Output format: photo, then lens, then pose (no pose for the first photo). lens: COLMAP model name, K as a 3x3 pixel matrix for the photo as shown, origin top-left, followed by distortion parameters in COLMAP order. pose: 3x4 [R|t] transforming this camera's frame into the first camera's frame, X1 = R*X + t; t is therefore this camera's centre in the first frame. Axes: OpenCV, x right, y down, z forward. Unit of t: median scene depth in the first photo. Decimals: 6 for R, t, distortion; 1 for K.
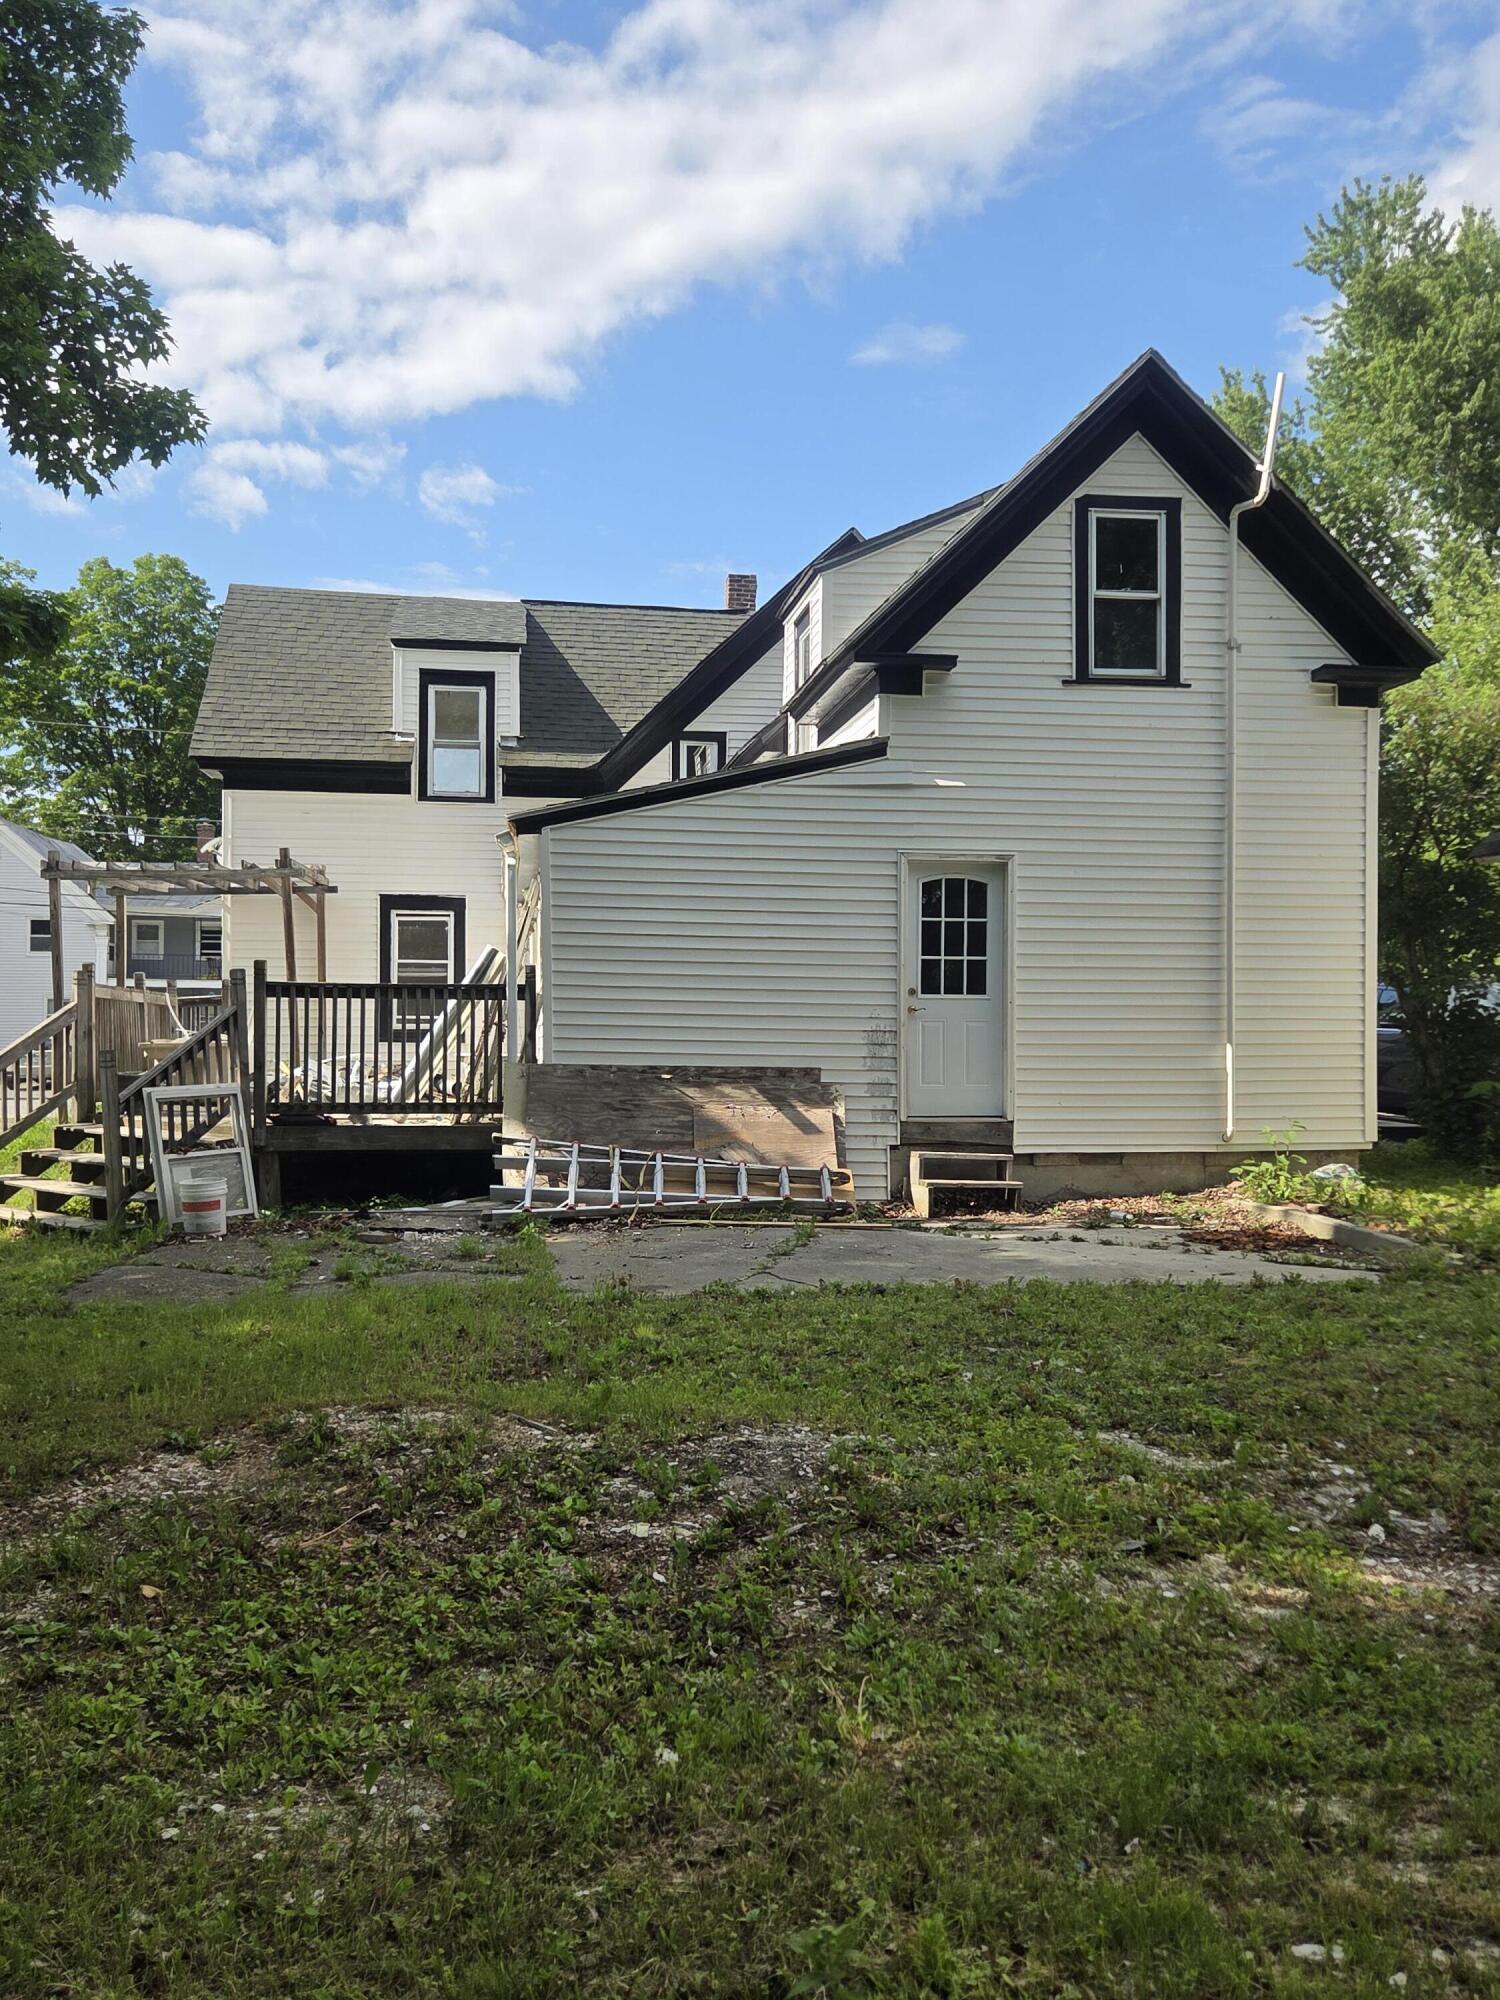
lens RADIAL K [[1657.0, 0, 750.0], [0, 1657.0, 1000.0], [0, 0, 1]] dist [0.035045, 0.000922]
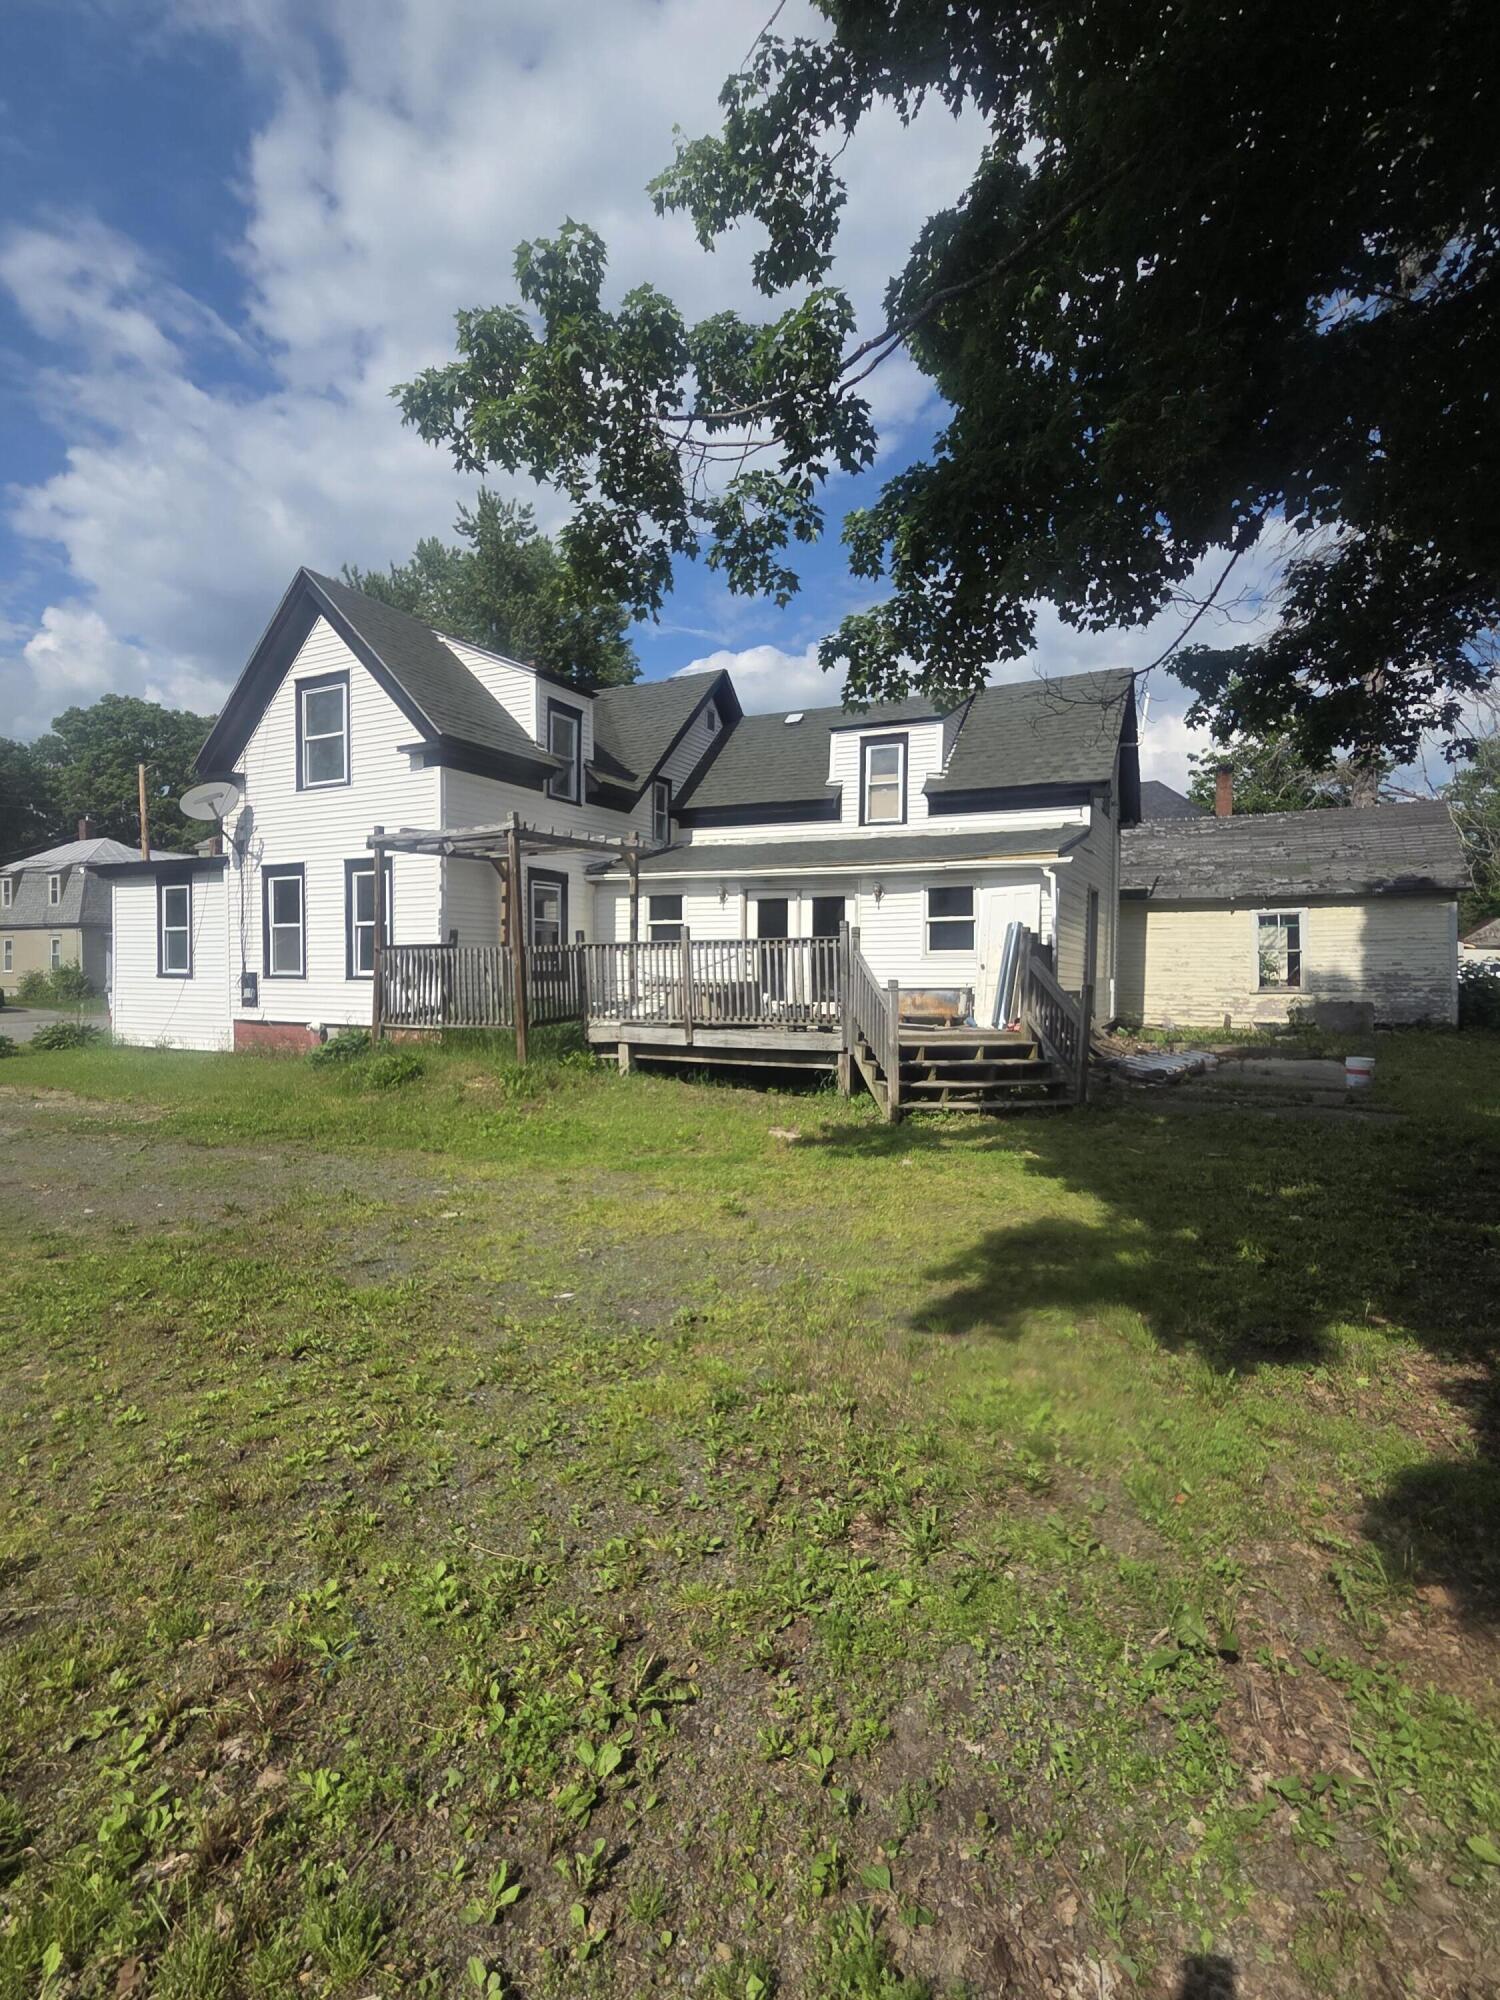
lens RADIAL K [[942.7, 0, 750.0], [0, 942.7, 1000.0], [0, 0, 1]] dist [-0.000997, 0.000109]
pose [[0.590259, -0.026324, 0.806784, -1.081415], [-0.013085, 0.999025, 0.042170, 0.009813], [-0.807108, -0.035448, 0.589339, 0.643883]]
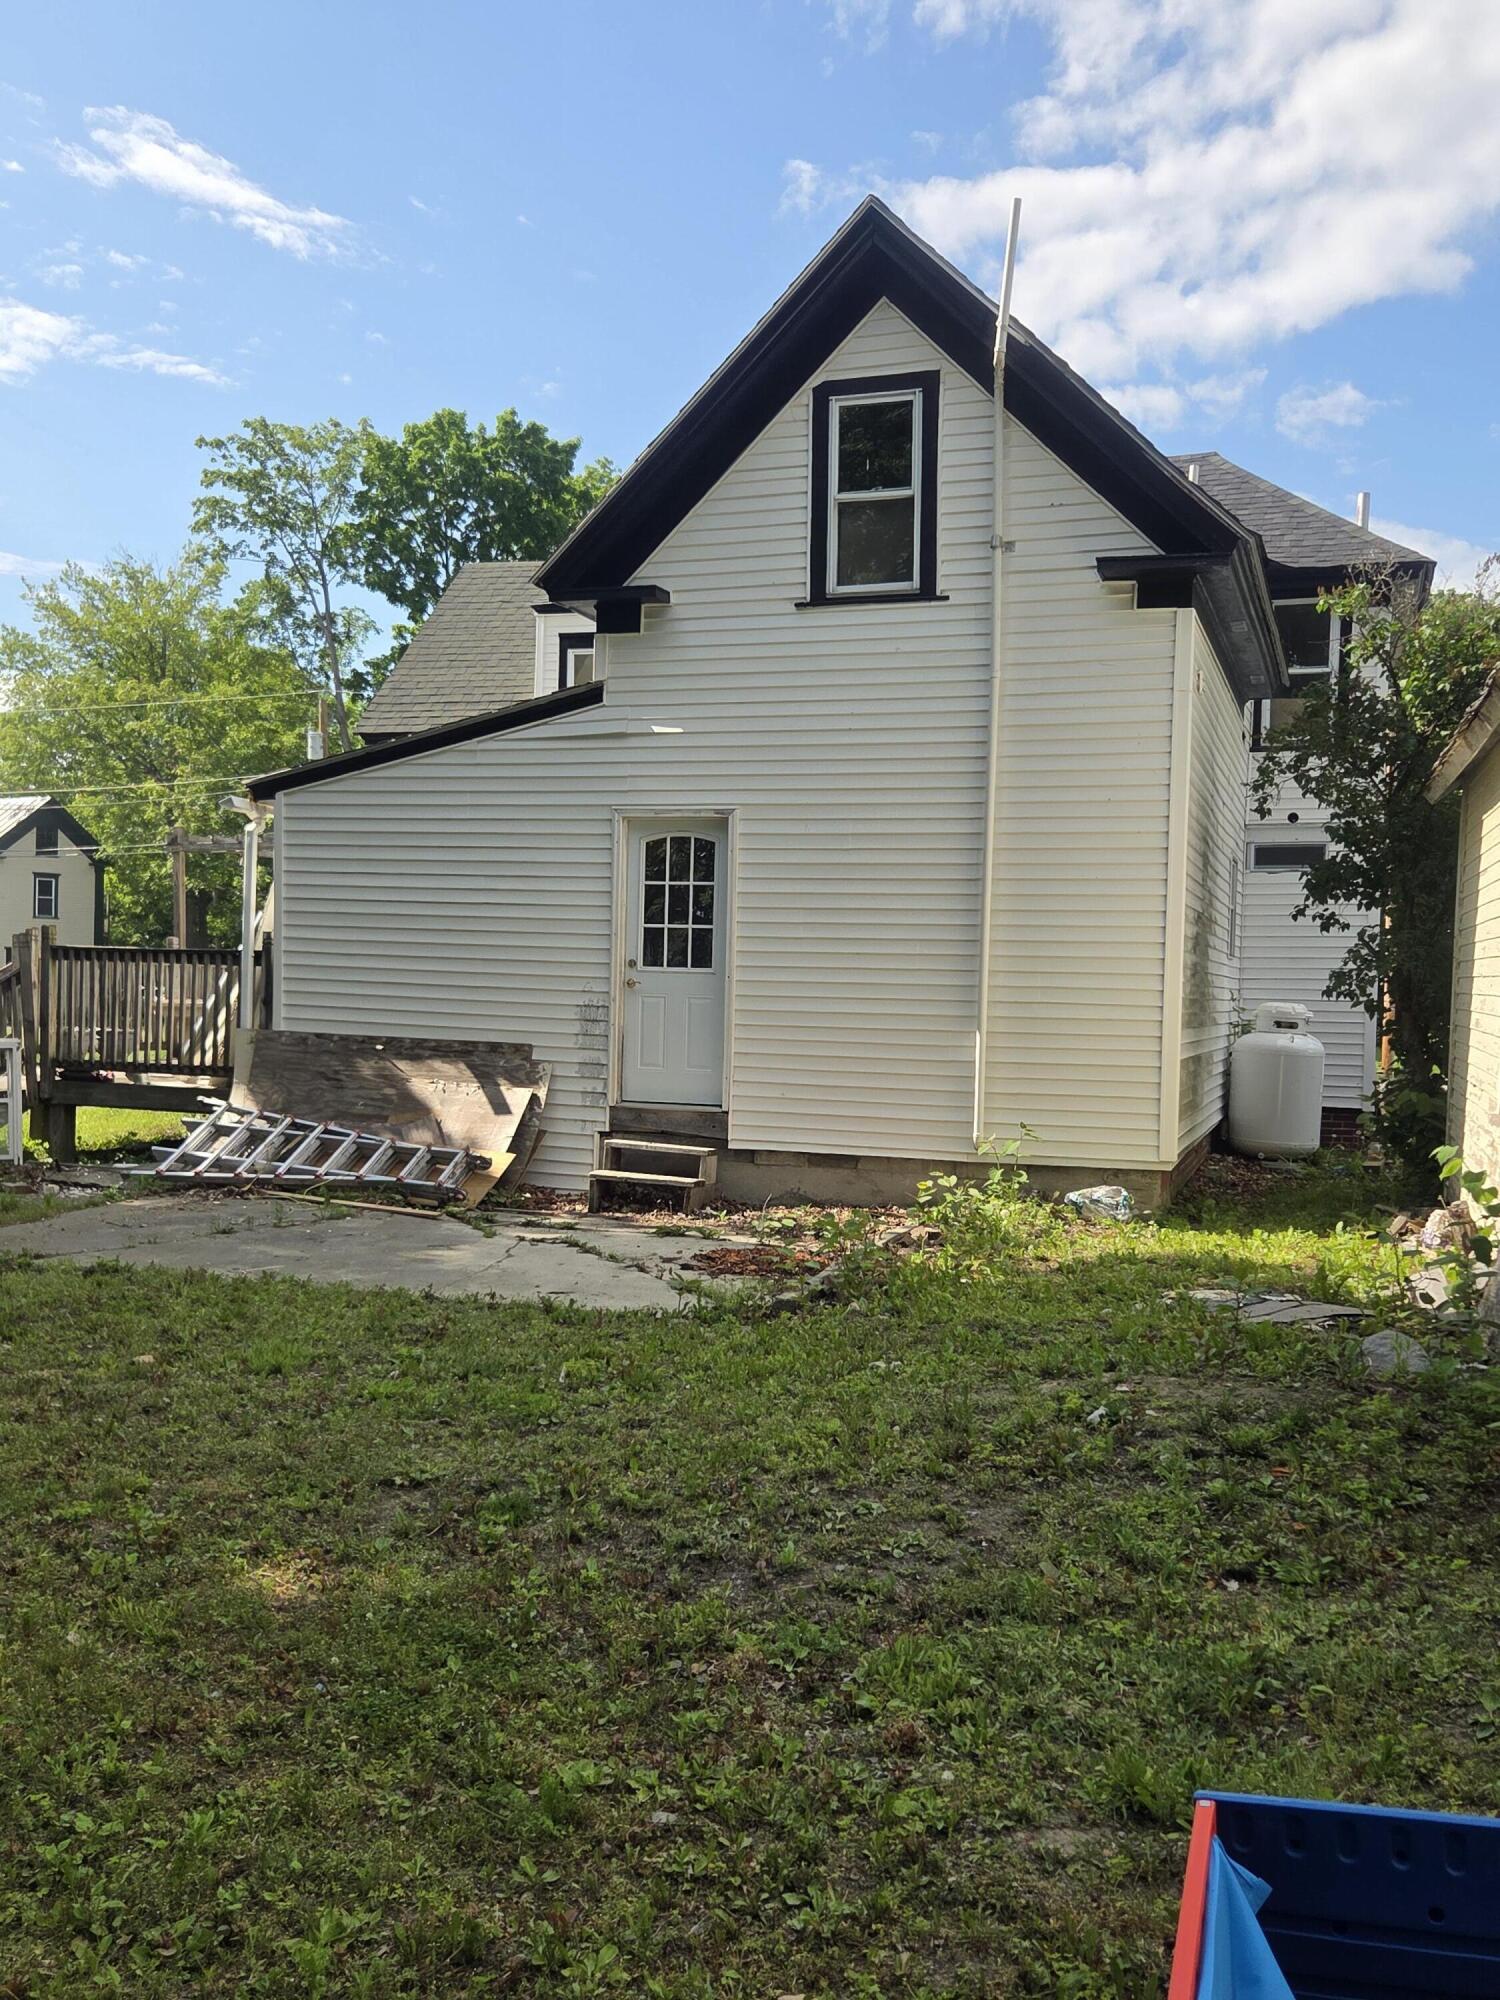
lens RADIAL K [[1775.4, 0, 786.5], [0, 1775.4, 1010.1], [0, 0, 1]] dist [0.053155, -0.002224]
pose [[0.896234, 0.023882, -0.442938, 0.599231], [-0.016140, 0.999644, 0.021242, -0.001448], [0.443288, -0.011888, 0.896301, 0.169806]]
